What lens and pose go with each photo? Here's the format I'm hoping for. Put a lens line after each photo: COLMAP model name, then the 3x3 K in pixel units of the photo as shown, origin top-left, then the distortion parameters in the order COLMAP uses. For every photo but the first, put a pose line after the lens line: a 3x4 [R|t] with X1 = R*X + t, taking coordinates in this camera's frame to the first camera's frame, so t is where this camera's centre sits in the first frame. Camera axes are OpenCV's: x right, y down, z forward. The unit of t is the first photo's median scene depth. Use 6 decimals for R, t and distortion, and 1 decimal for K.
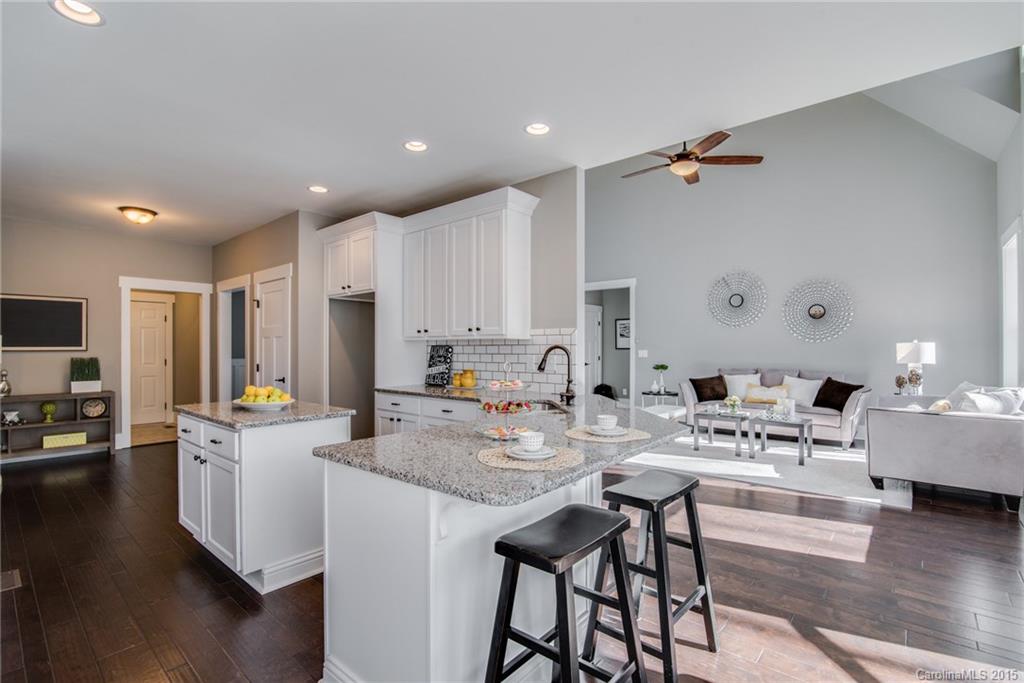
lens RADIAL K [[466.2, 0, 512.3], [0, 466.2, 345.8], [0, 0, 1]] dist [-0.009774, 0.001053]
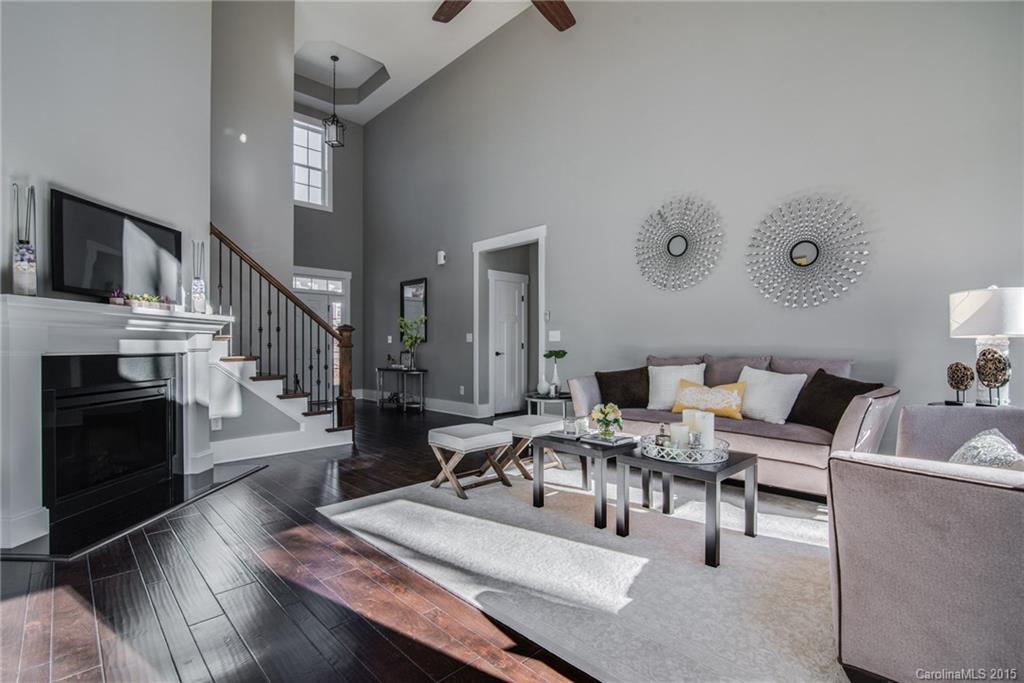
lens RADIAL K [[466.2, 0, 511.2], [0, 466.2, 345.3], [0, 0, 1]] dist [-0.009774, 0.001053]
pose [[0.996380, -0.000439, -0.085007, 0.355691], [0.000492, 1.000000, 0.000598, 0.037950], [0.085007, -0.000637, 0.996380, 0.413110]]
